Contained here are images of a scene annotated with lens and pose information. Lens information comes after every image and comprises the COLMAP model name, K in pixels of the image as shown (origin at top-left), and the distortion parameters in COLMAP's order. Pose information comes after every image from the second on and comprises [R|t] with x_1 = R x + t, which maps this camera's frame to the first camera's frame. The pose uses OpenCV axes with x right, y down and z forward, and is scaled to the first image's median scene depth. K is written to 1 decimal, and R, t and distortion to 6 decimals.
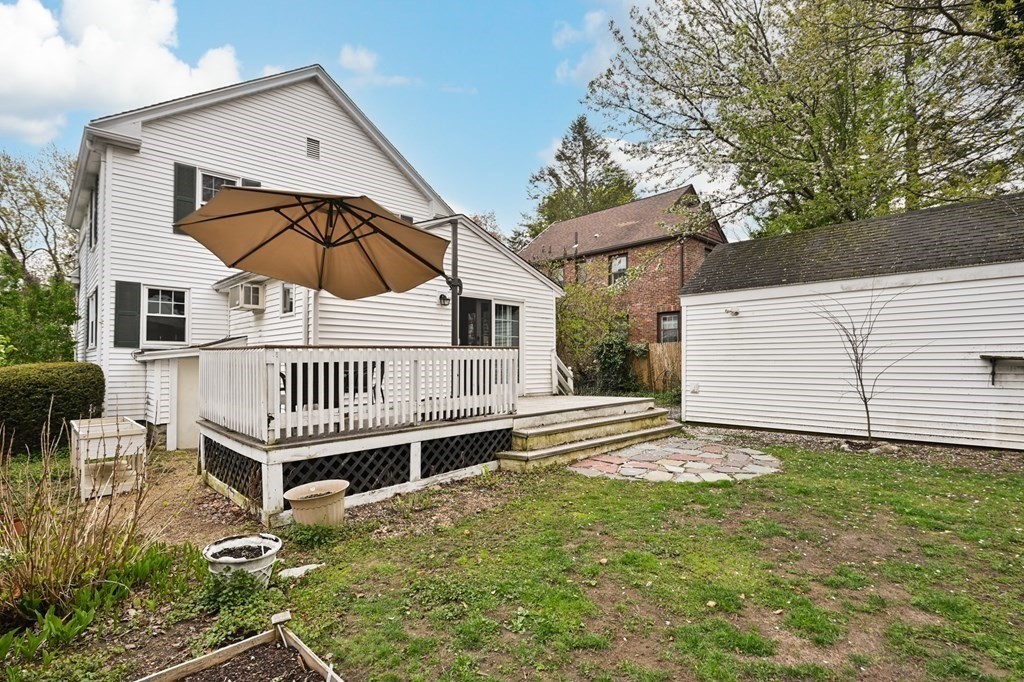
lens RADIAL K [[491.7, 0, 512.0], [0, 491.7, 341.0], [0, 0, 1]] dist [0.003778, 0.000297]
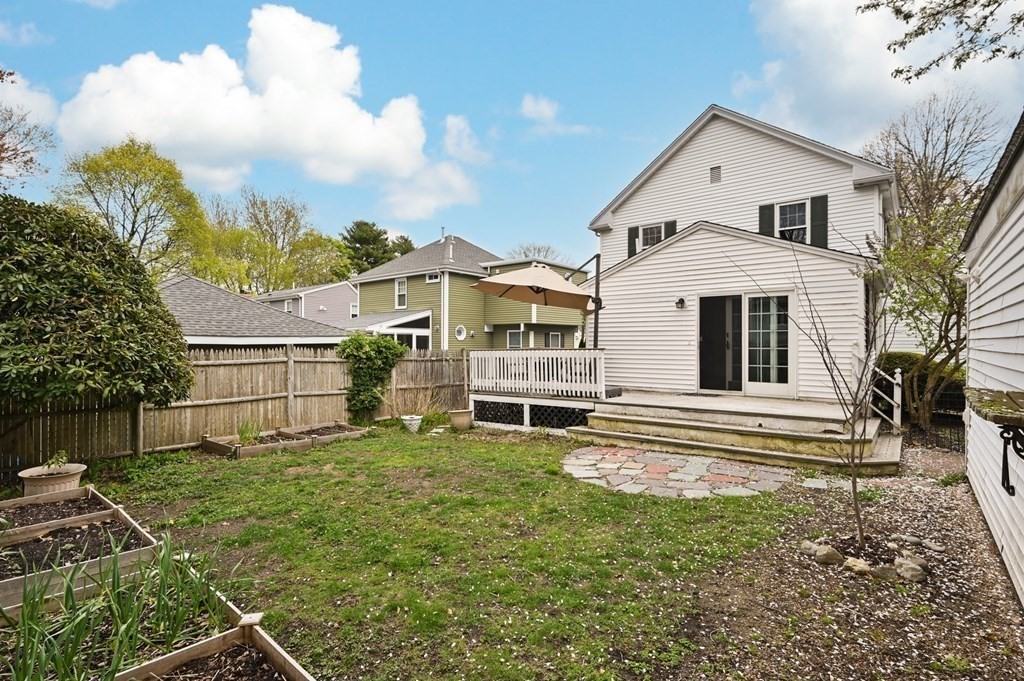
lens RADIAL K [[491.7, 0, 512.0], [0, 491.7, 340.5], [0, 0, 1]] dist [0.003778, 0.000297]
pose [[0.112994, -0.004857, -0.993584, 1.416051], [0.039674, 0.999213, -0.000373, -0.019318], [0.992803, -0.039377, 0.113097, 0.705806]]
